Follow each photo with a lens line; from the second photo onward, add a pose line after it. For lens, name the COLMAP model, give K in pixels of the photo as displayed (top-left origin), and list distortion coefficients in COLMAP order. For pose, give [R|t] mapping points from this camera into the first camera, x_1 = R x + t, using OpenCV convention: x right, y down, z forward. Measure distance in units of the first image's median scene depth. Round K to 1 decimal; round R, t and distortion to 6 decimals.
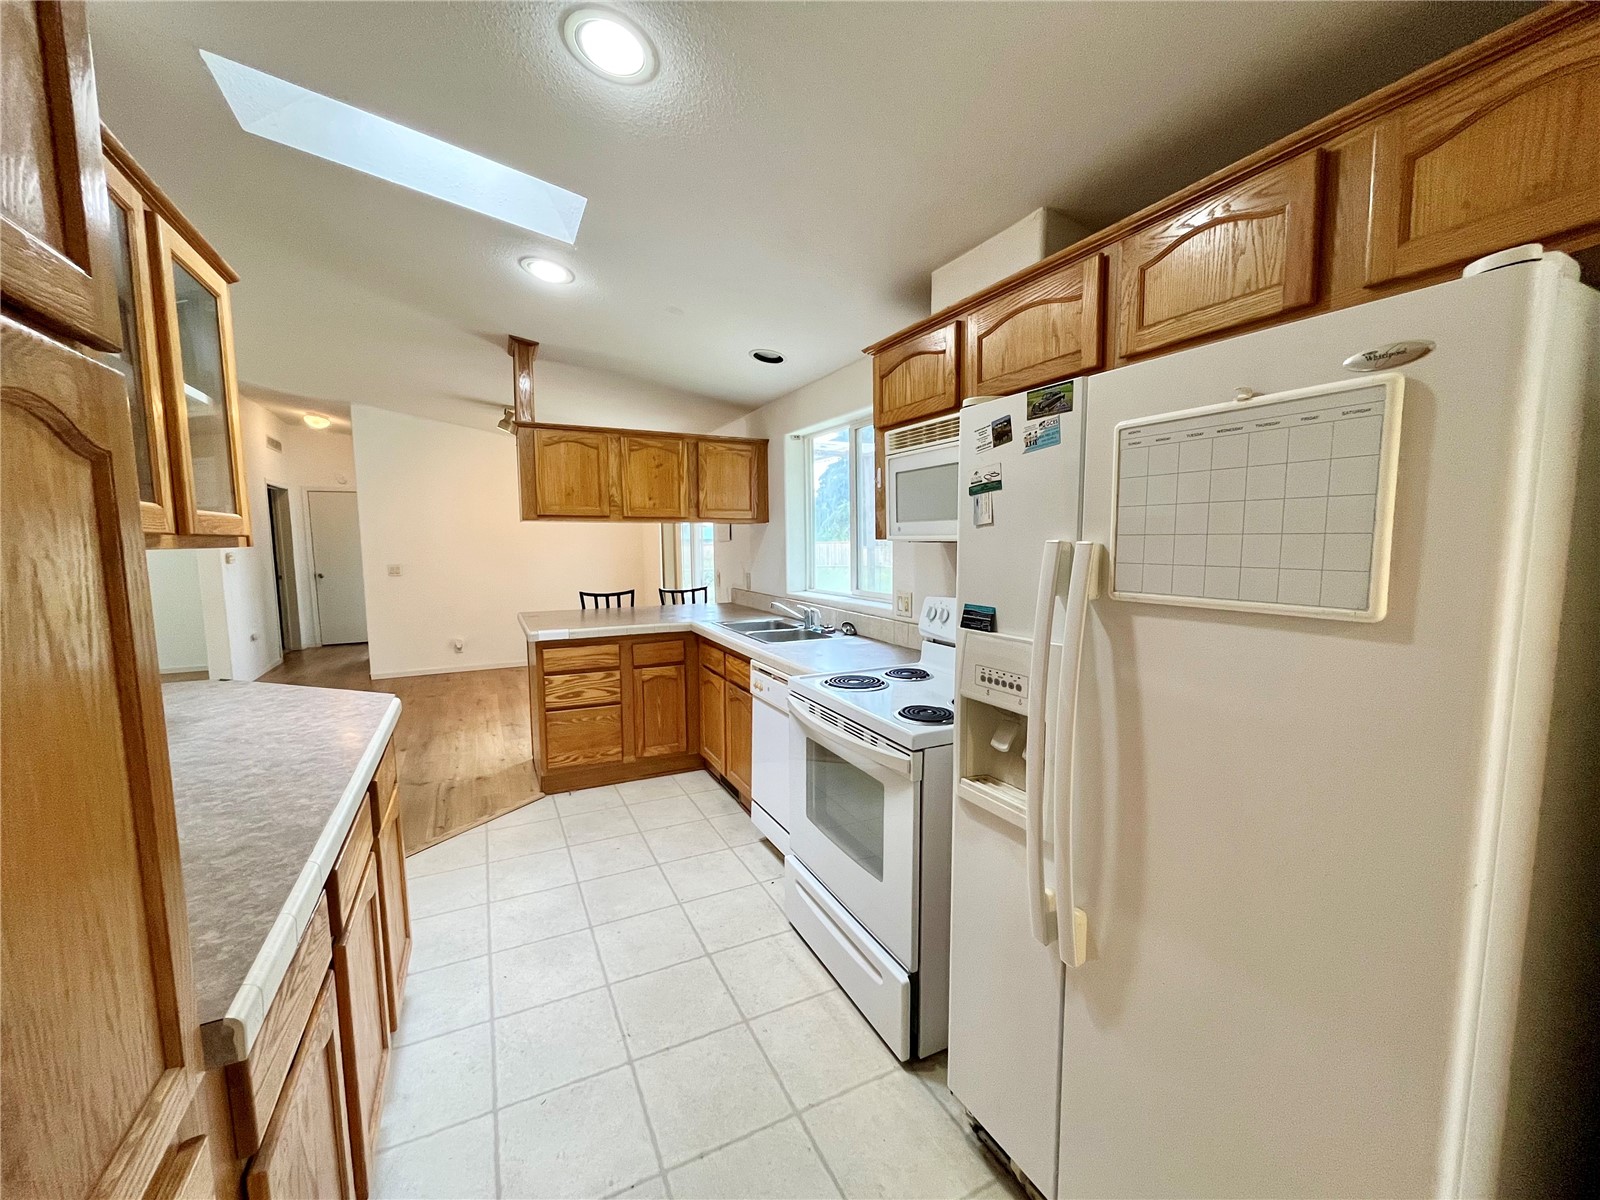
lens RADIAL K [[644.8, 0, 798.9], [0, 644.8, 605.7], [0, 0, 1]] dist [-0.001696, 0.000355]
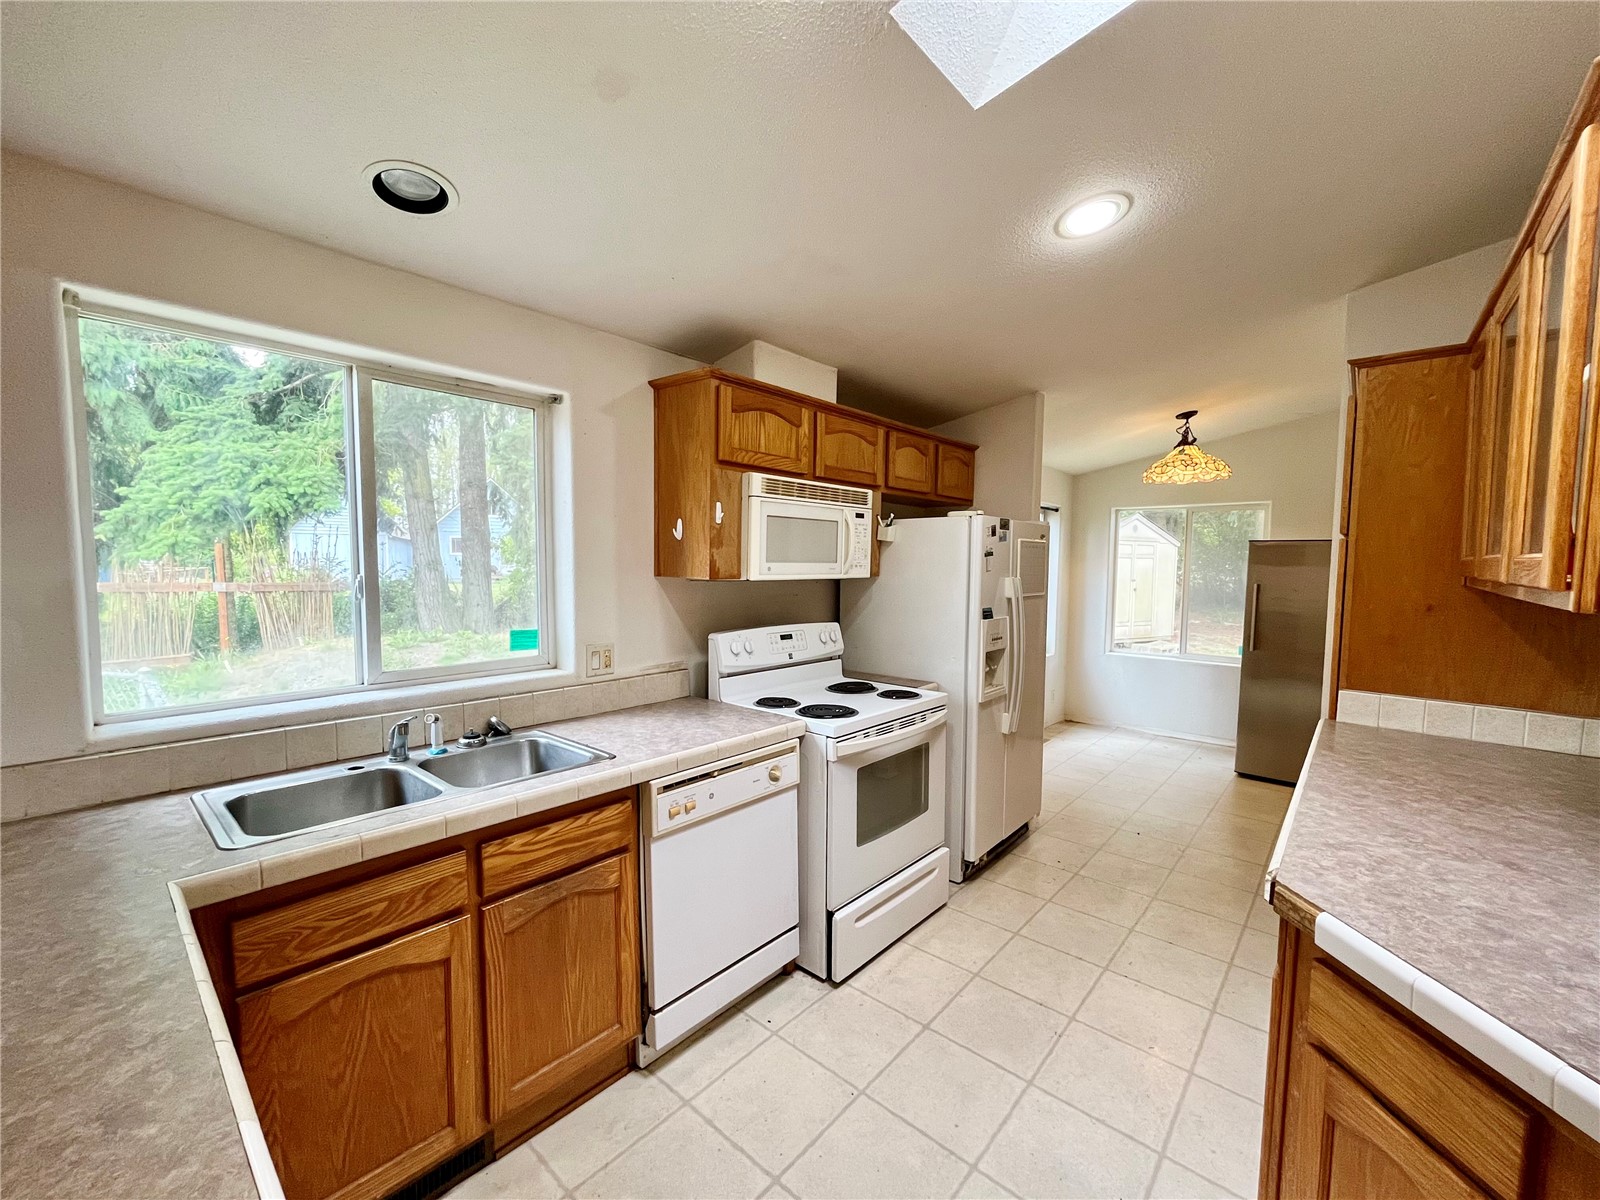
lens RADIAL K [[644.8, 0, 798.9], [0, 644.8, 605.7], [0, 0, 1]] dist [-0.001696, 0.000355]
pose [[-0.373164, -0.053970, 0.926194, -0.586079], [0.093996, 0.990970, 0.095615, -0.107815], [-0.922992, 0.122739, -0.364721, 0.934316]]
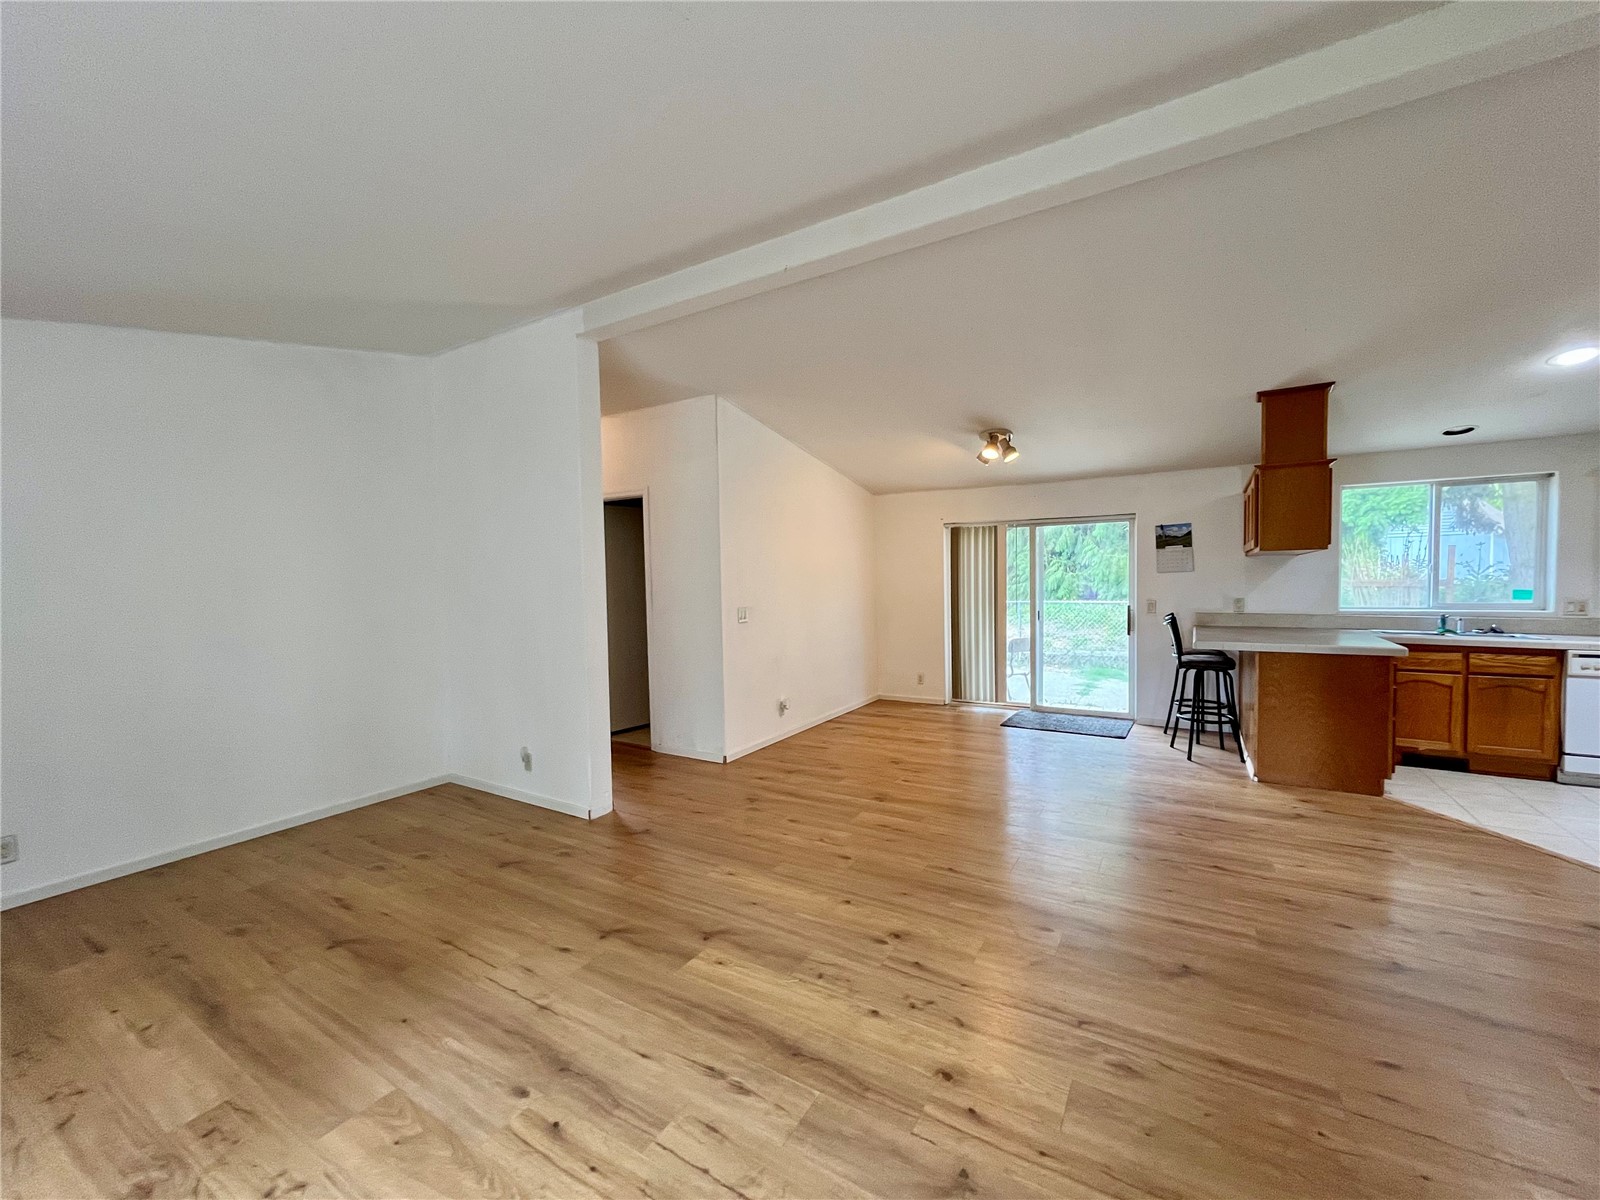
lens RADIAL K [[644.8, 0, 798.9], [0, 644.8, 605.7], [0, 0, 1]] dist [-0.001696, 0.000355]
pose [[0.845757, -0.032772, 0.532561, -1.911424], [0.067382, 0.996681, -0.045677, -0.051692], [-0.529297, 0.074517, 0.845158, 0.611188]]
